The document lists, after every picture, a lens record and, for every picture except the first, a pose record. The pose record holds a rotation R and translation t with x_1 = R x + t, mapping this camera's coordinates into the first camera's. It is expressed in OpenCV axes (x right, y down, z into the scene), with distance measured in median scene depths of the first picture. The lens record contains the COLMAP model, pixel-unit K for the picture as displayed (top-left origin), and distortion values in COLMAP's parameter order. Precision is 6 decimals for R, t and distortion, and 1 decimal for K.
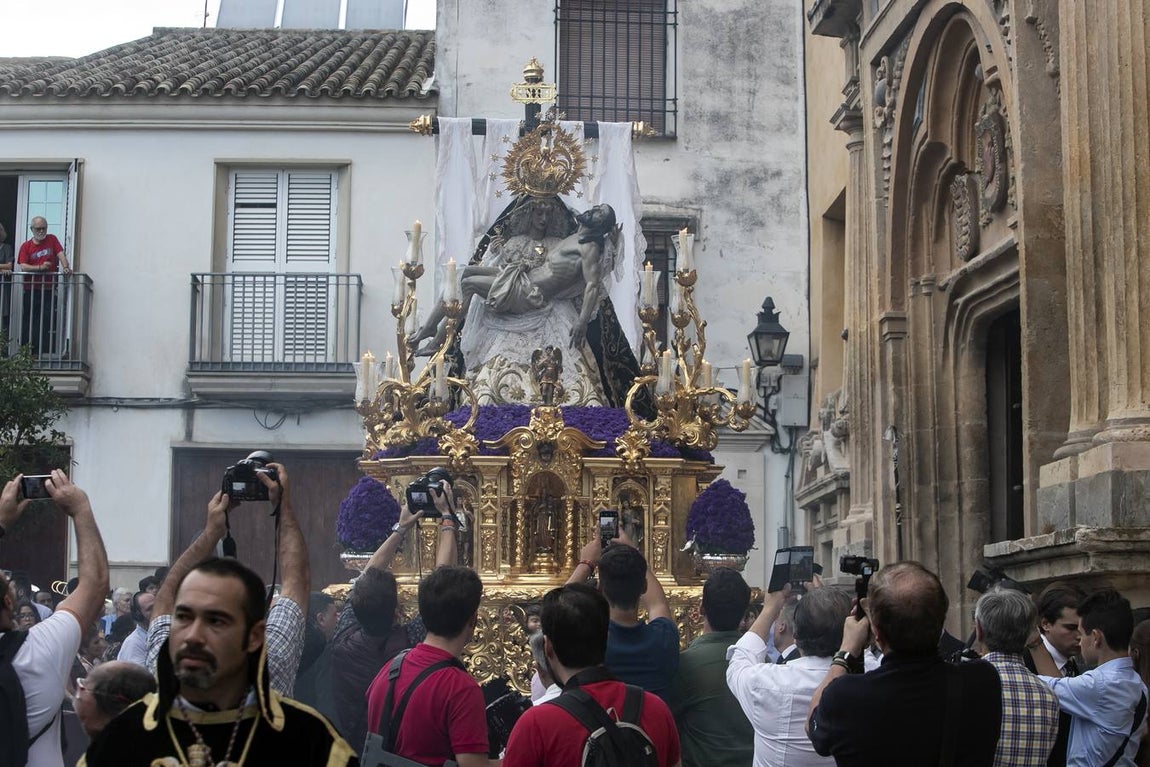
lens RADIAL K [[2141.1, 0, 575.0], [0, 2141.1, 383.5], [0, 0, 1]] dist [-0.062533, 0.026199]
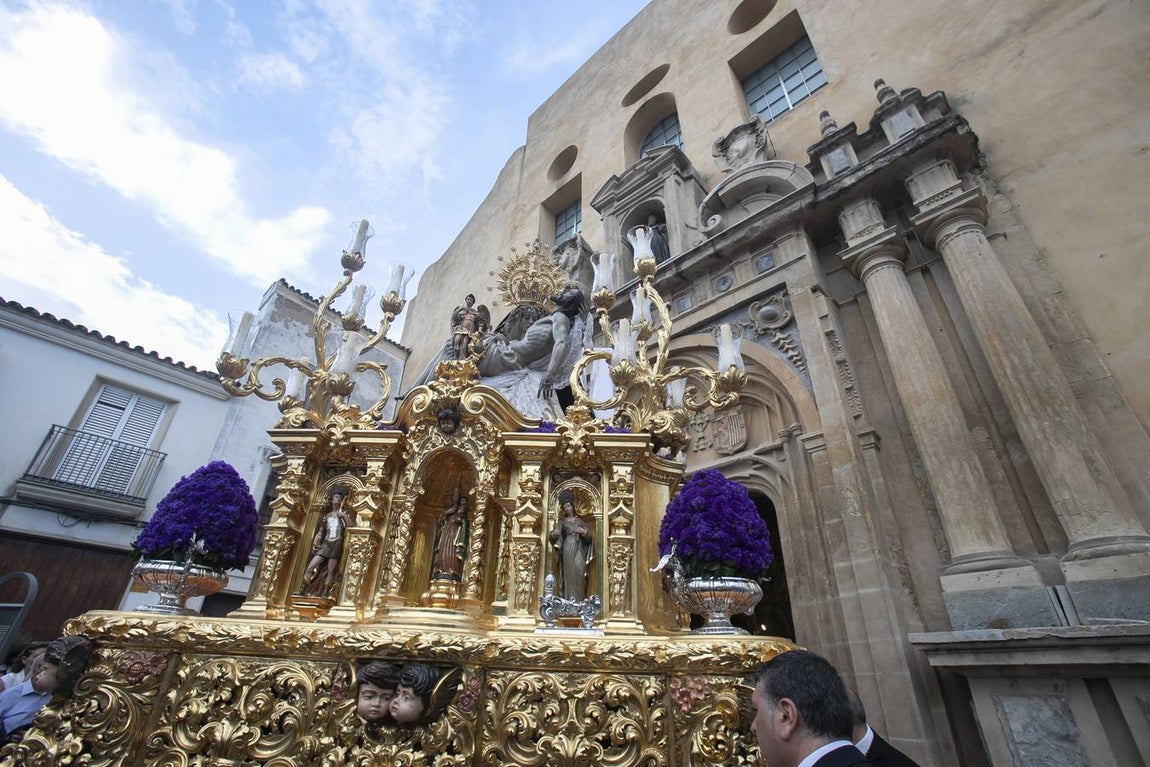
lens RADIAL K [[526.9, 0, 575.0], [0, 526.9, 383.5], [0, 0, 1]] dist [-0.088796, 0.040023]
pose [[0.995876, -0.021558, -0.088126, 0.041485], [-0.016503, 0.912107, -0.409620, 0.088688], [0.089210, 0.409385, 0.907990, 0.834061]]
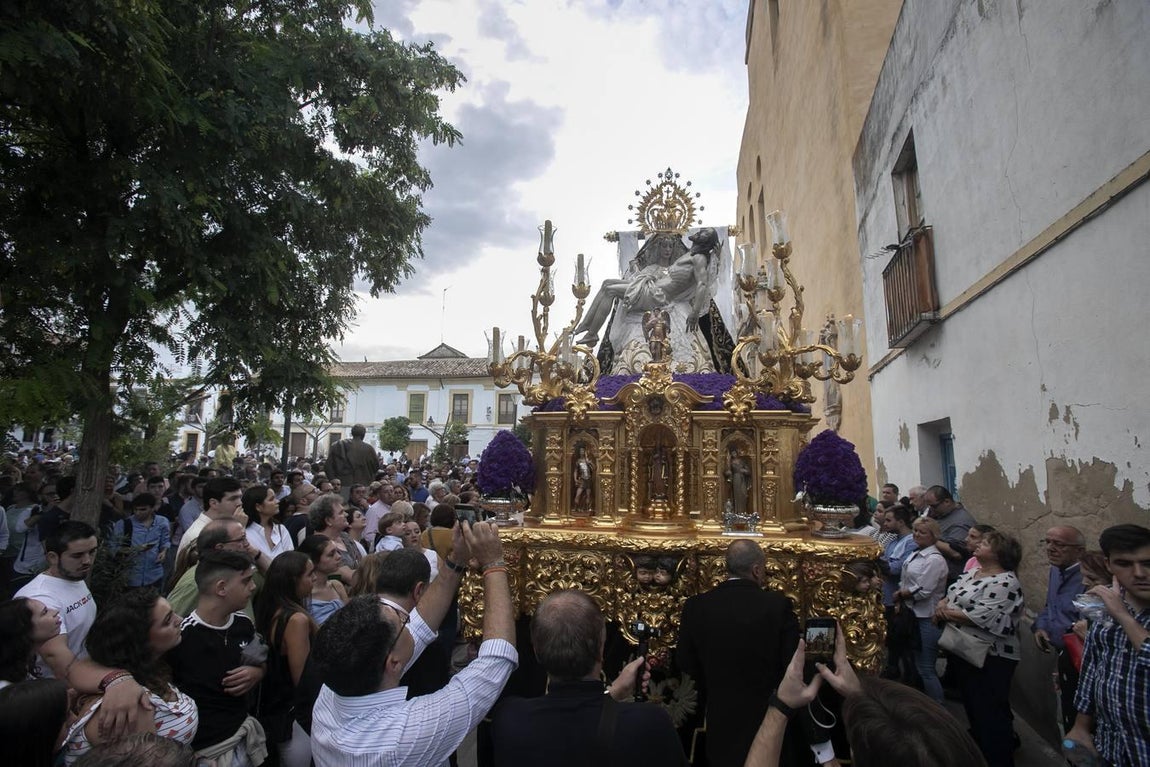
lens RADIAL K [[526.9, 0, 575.0], [0, 526.9, 383.5], [0, 0, 1]] dist [-0.088796, 0.040023]
pose [[0.965540, -0.029059, -0.258628, 0.015367], [0.017977, 0.998820, -0.045112, 0.031391], [0.259634, 0.038908, 0.964923, 0.727594]]
